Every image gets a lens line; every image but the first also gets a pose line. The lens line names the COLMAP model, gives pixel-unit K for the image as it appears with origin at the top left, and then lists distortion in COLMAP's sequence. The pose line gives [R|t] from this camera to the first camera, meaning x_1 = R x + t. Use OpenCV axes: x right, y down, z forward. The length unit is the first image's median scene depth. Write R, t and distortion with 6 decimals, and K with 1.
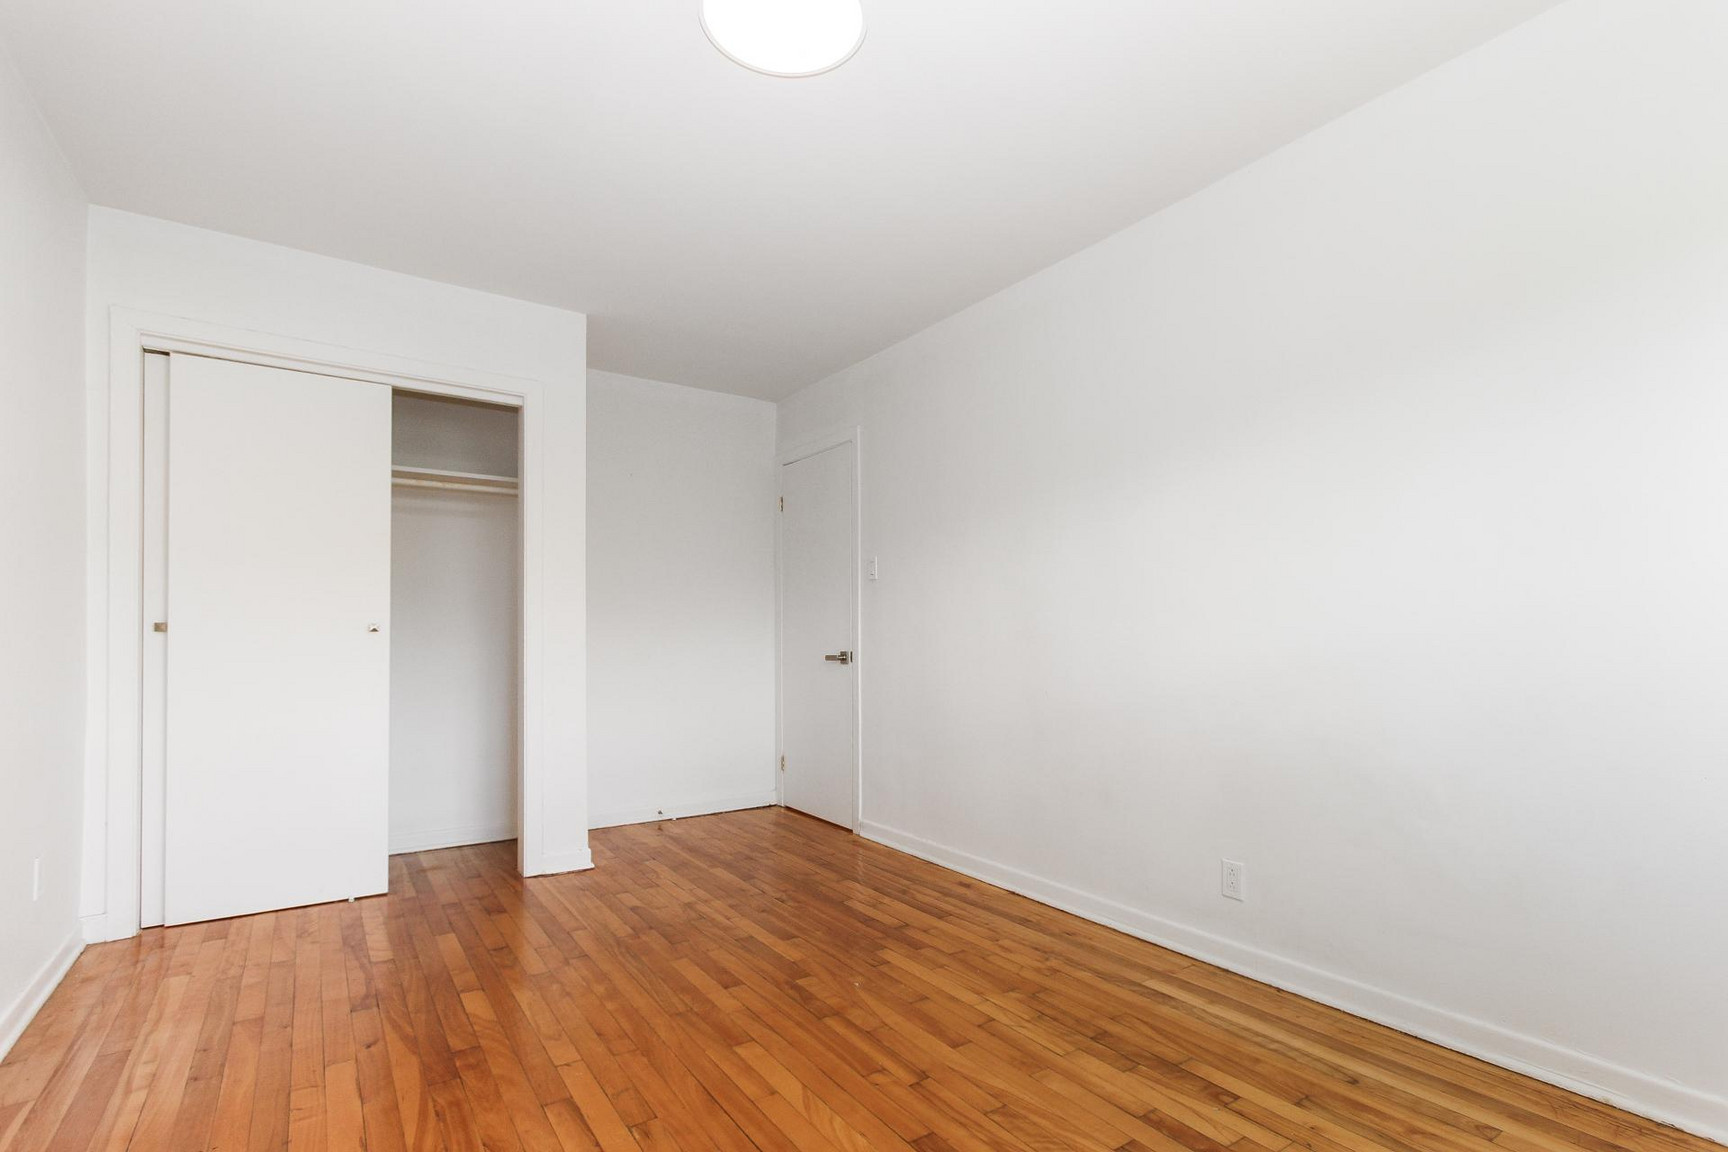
lens RADIAL K [[813.0, 0, 870.8], [0, 813.0, 571.6], [0, 0, 1]] dist [0.002325, 0.000892]
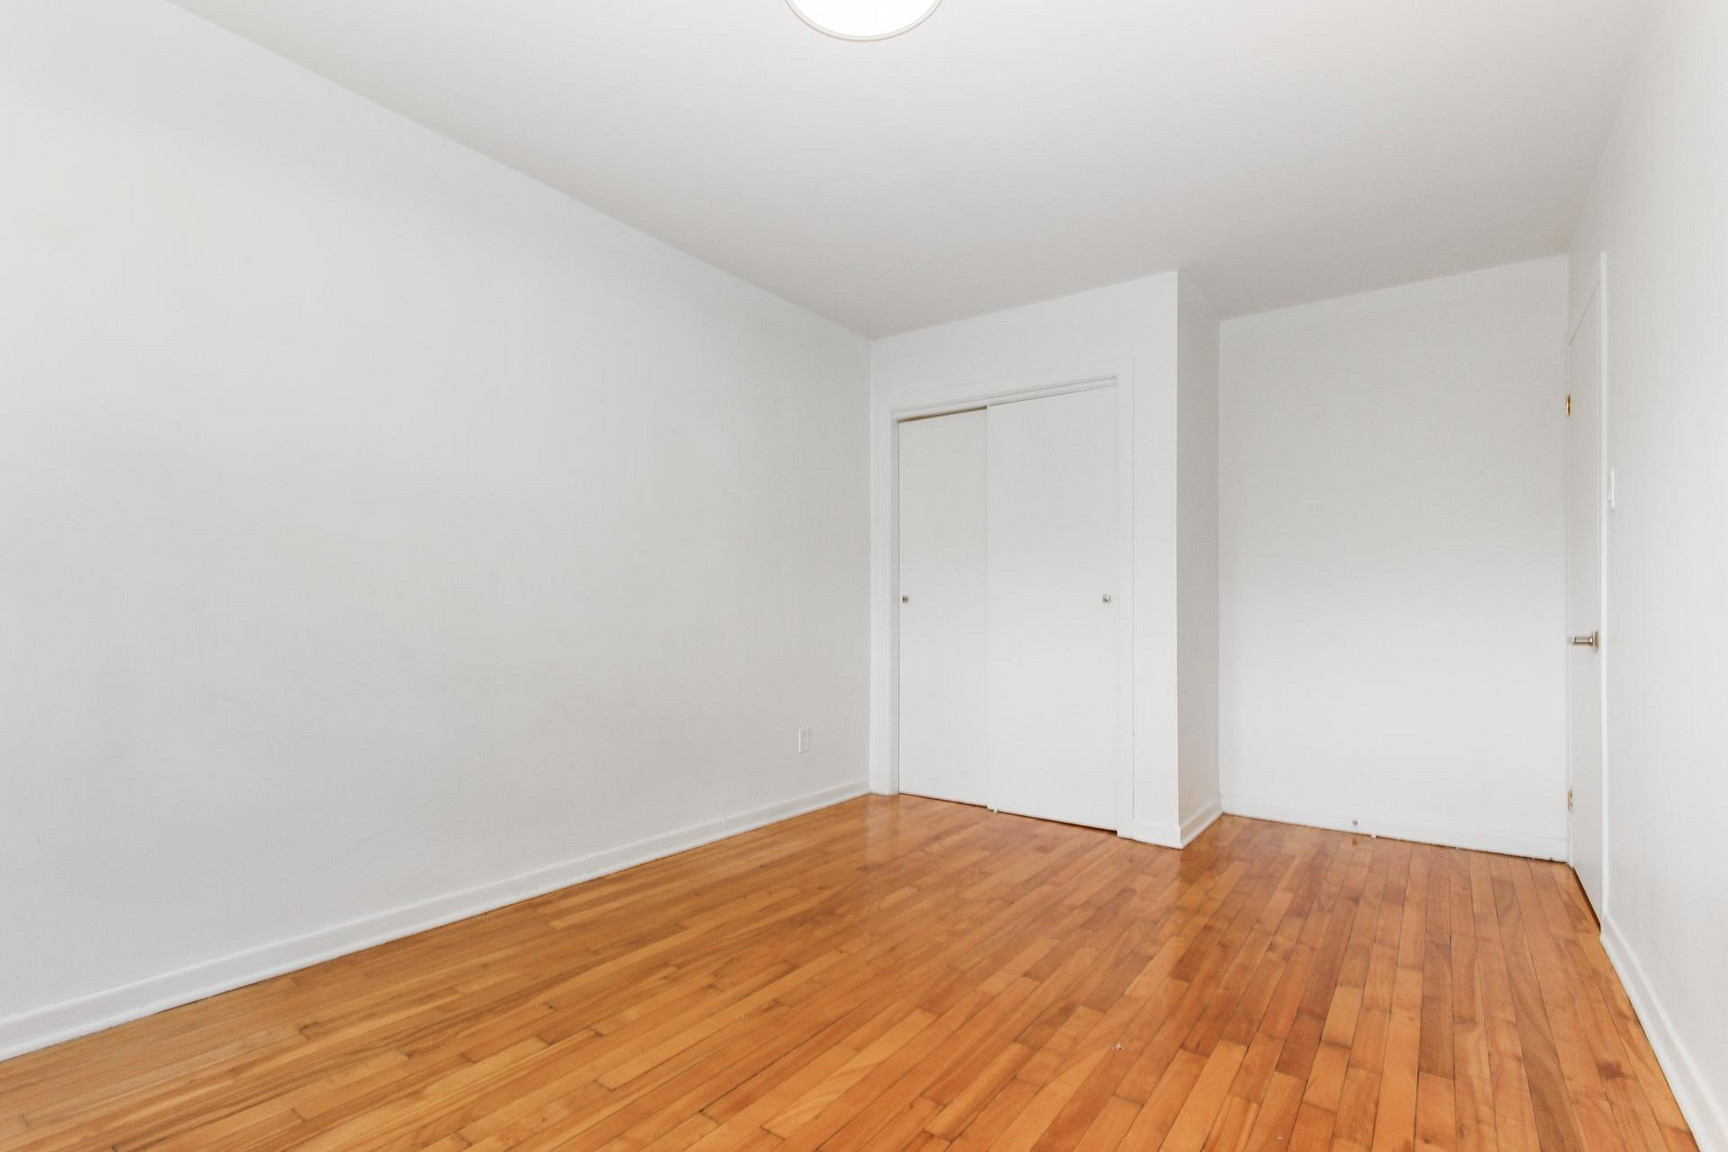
lens RADIAL K [[813.0, 0, 870.8], [0, 813.0, 571.6], [0, 0, 1]] dist [0.002325, 0.000892]
pose [[0.321793, -0.043696, -0.945801, 0.559226], [0.071934, 0.997176, -0.021595, 0.049537], [0.944073, -0.061086, 0.324027, 0.472096]]
